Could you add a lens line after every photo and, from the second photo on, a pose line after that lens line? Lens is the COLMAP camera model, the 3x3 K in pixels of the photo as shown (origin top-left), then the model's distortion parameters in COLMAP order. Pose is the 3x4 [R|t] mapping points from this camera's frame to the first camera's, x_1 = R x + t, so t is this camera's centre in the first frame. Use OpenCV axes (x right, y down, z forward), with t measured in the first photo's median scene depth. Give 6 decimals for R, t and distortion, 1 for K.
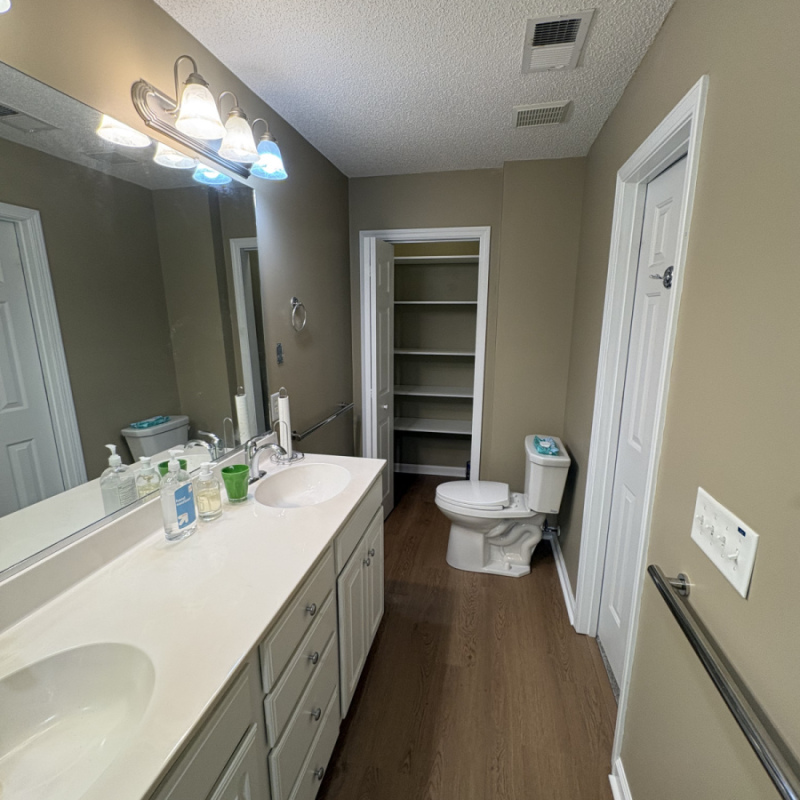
lens RADIAL K [[424.2, 0, 400.0], [0, 424.2, 400.0], [0, 0, 1]] dist [-0.000012, 0.000292]
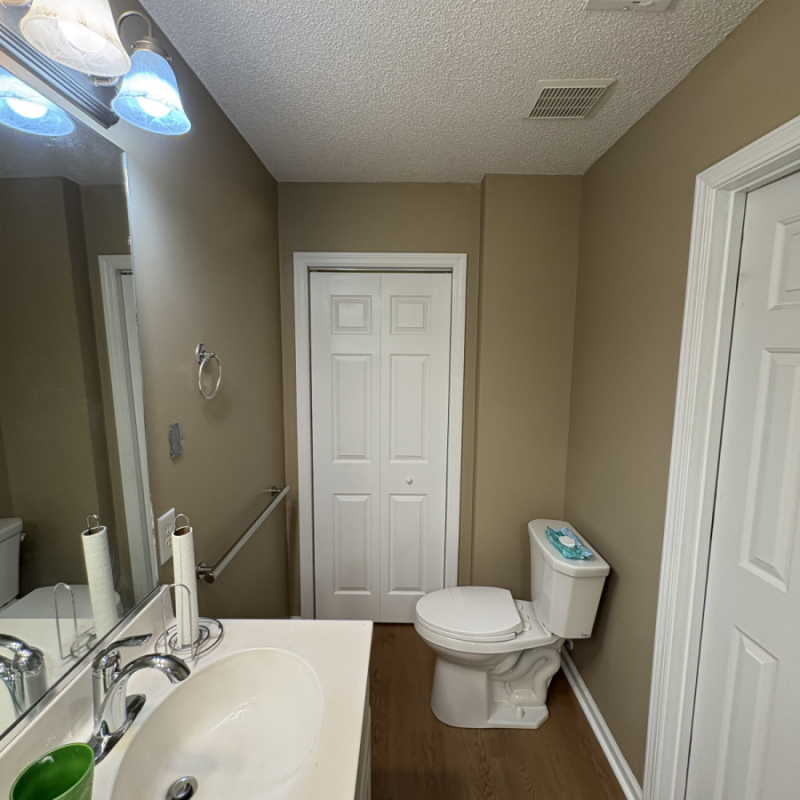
lens RADIAL K [[424.2, 0, 400.0], [0, 424.2, 400.0], [0, 0, 1]] dist [-0.000012, 0.000292]
pose [[0.978113, -0.021107, 0.207003, -0.093164], [0.037914, 0.996266, -0.077562, -0.098658], [-0.204593, 0.083713, 0.975261, 0.334805]]
